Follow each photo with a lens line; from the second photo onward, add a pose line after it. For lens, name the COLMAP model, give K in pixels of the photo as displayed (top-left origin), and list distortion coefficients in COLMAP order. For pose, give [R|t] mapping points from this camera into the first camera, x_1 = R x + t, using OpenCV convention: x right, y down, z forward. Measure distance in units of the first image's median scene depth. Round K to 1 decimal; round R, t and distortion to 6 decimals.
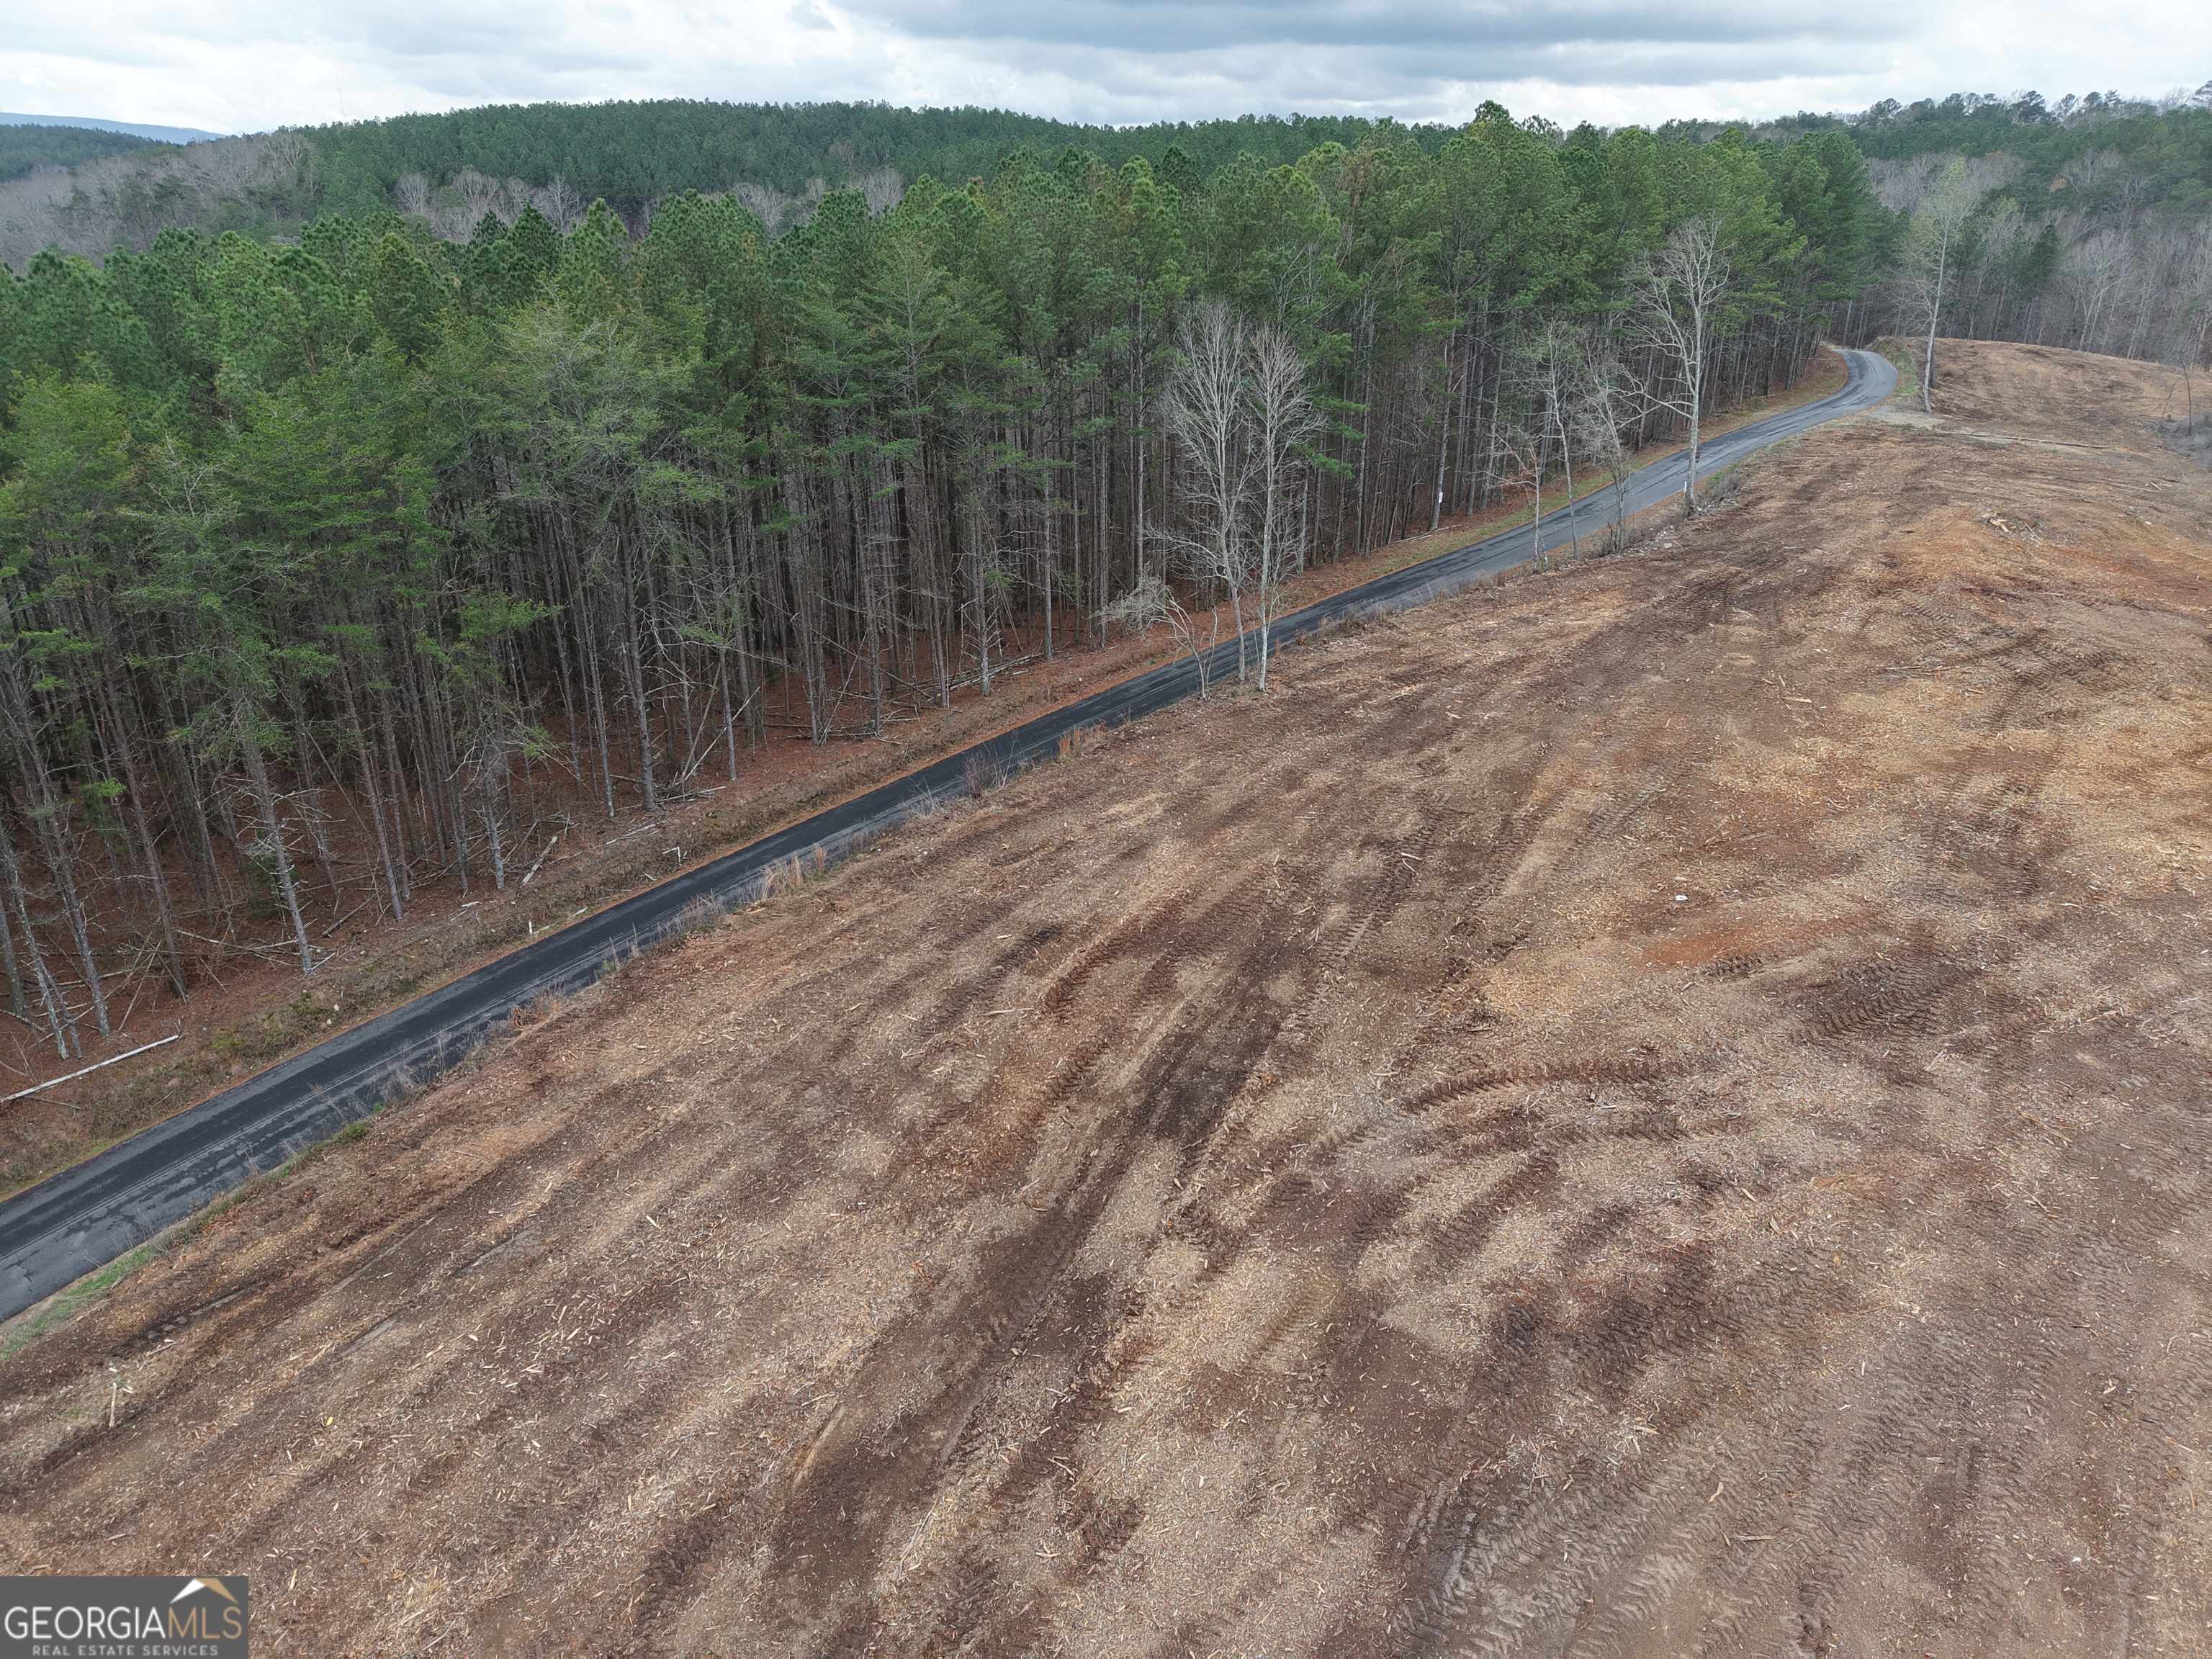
lens RADIAL K [[1476.1, 0, 1107.7], [0, 1476.1, 823.1], [0, 0, 1]] dist [0.033087, -0.030559]
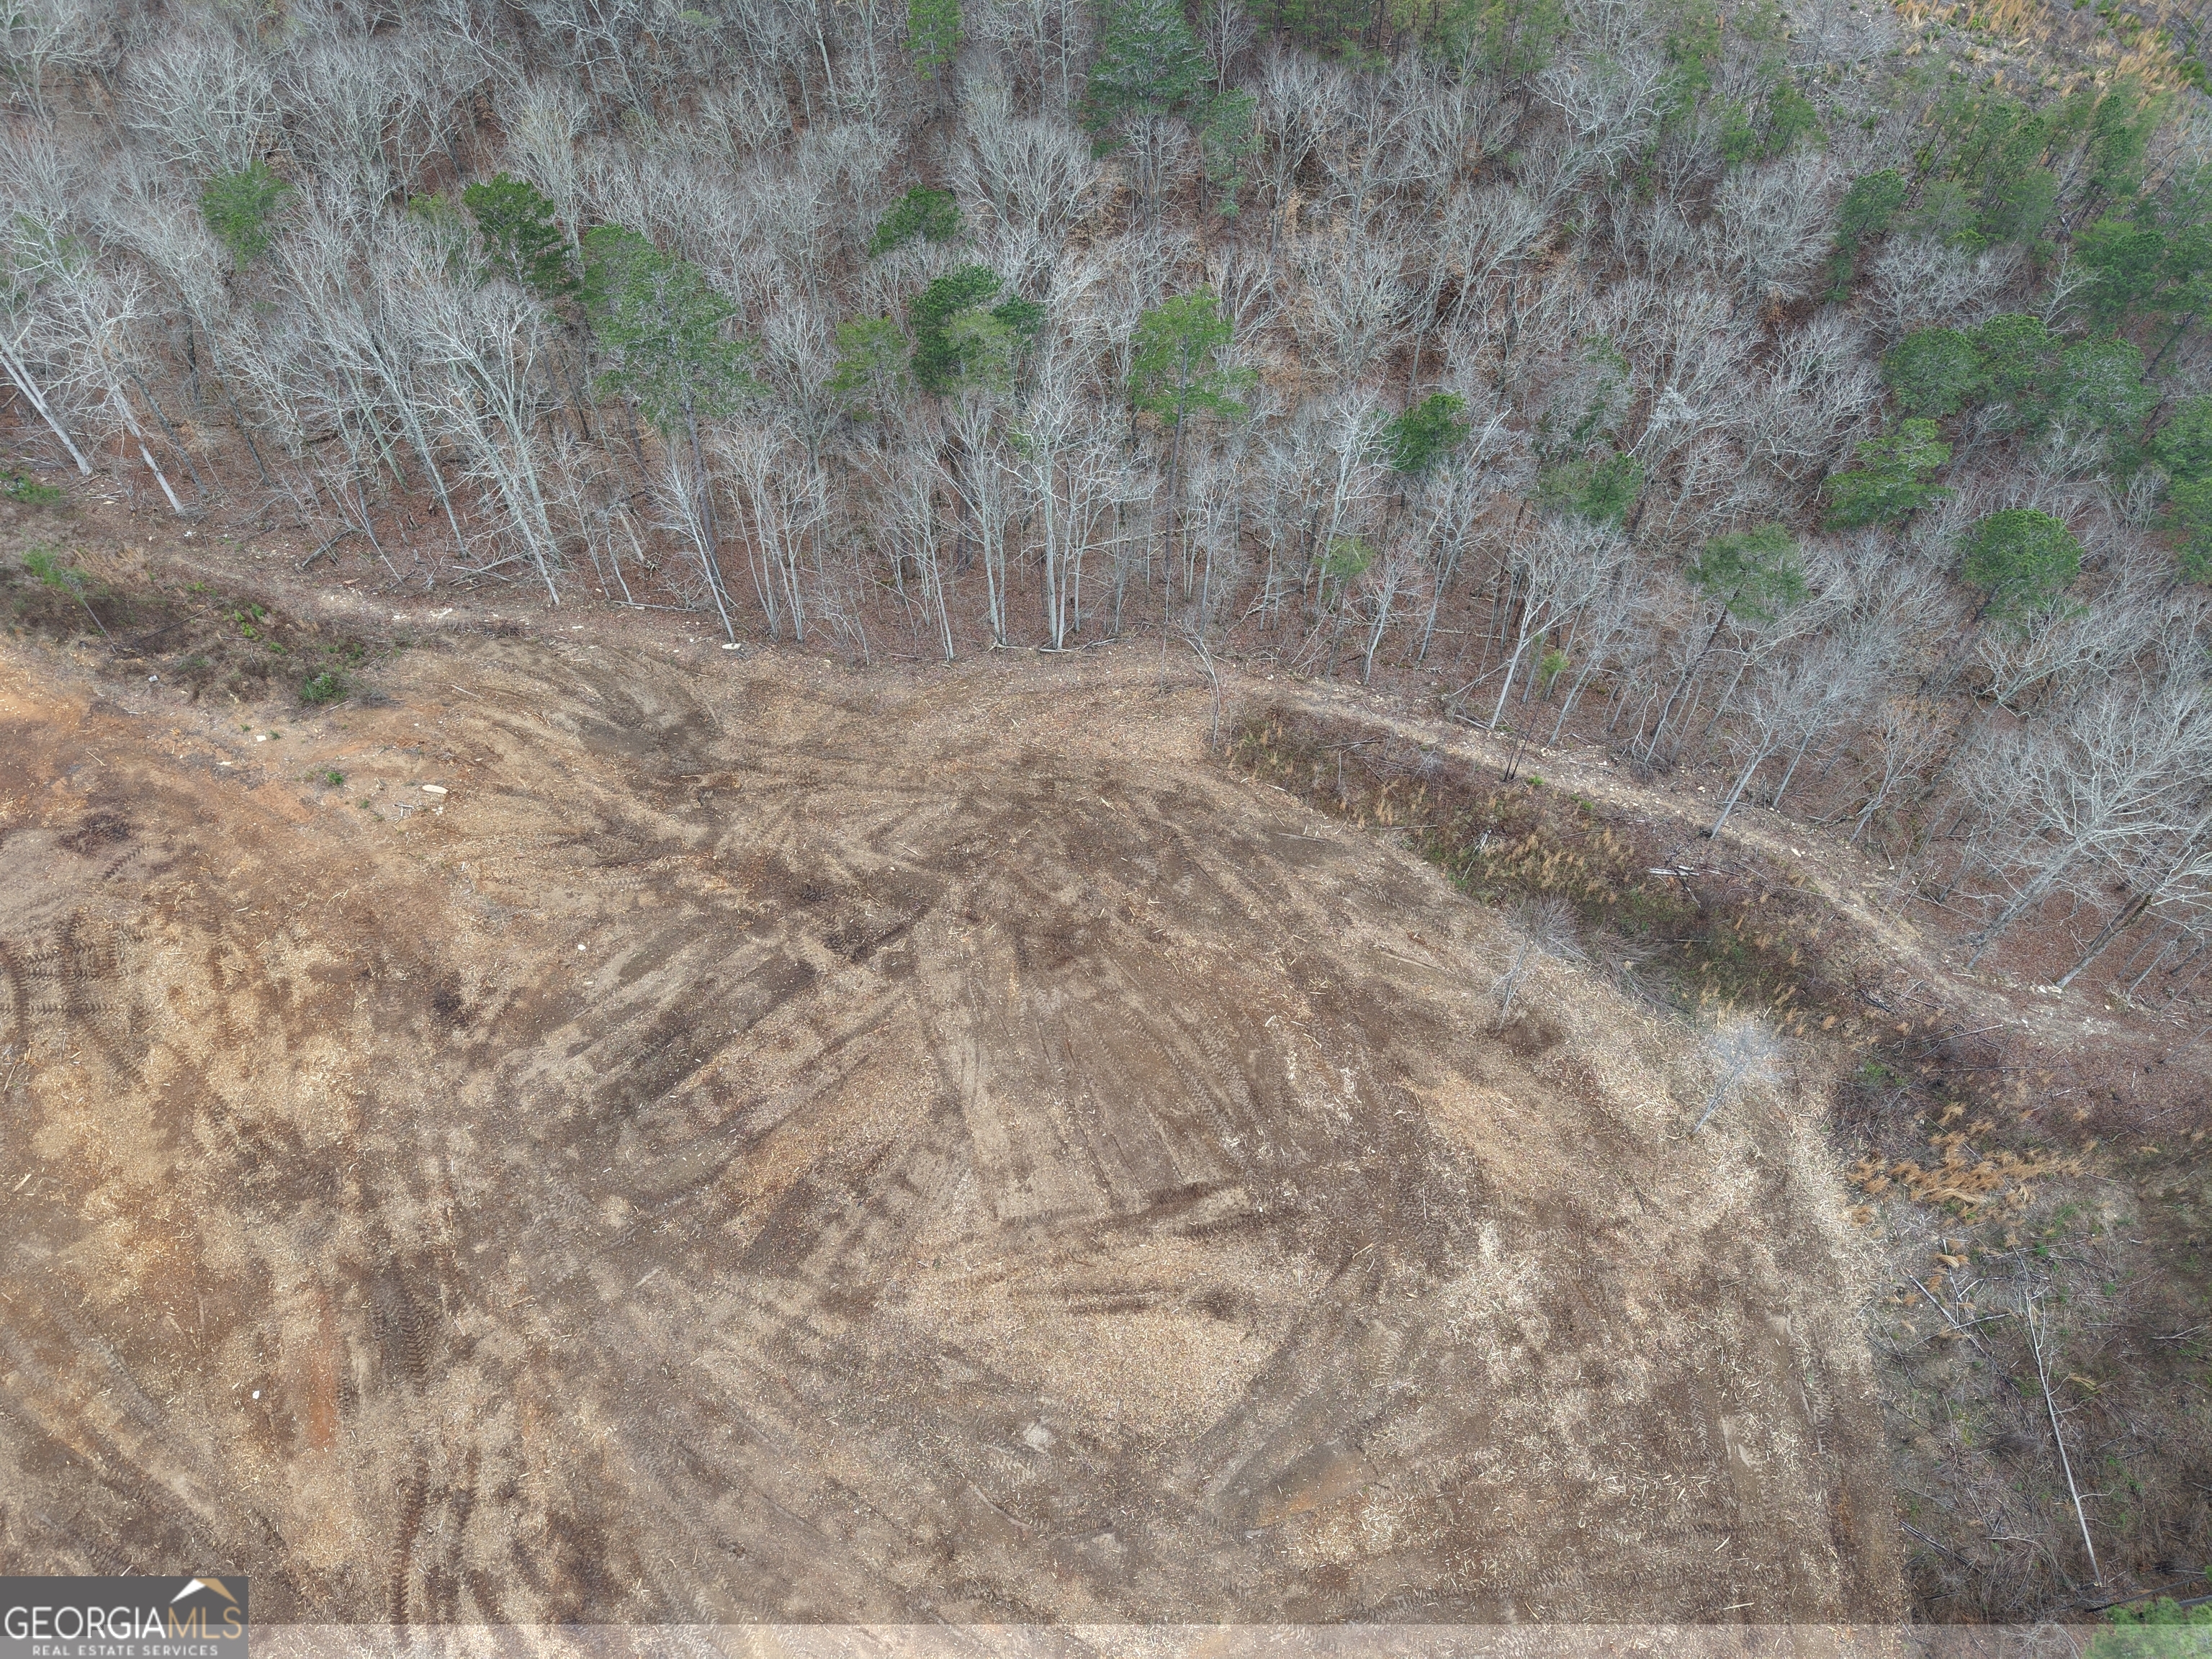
lens RADIAL K [[1476.1, 0, 1104.7], [0, 1476.1, 825.2], [0, 0, 1]] dist [0.033087, -0.030559]
pose [[0.027357, -0.813422, 0.581031, -0.004247], [0.387002, 0.544540, 0.744114, -0.997297], [-0.921673, 0.204503, 0.329693, -0.404525]]
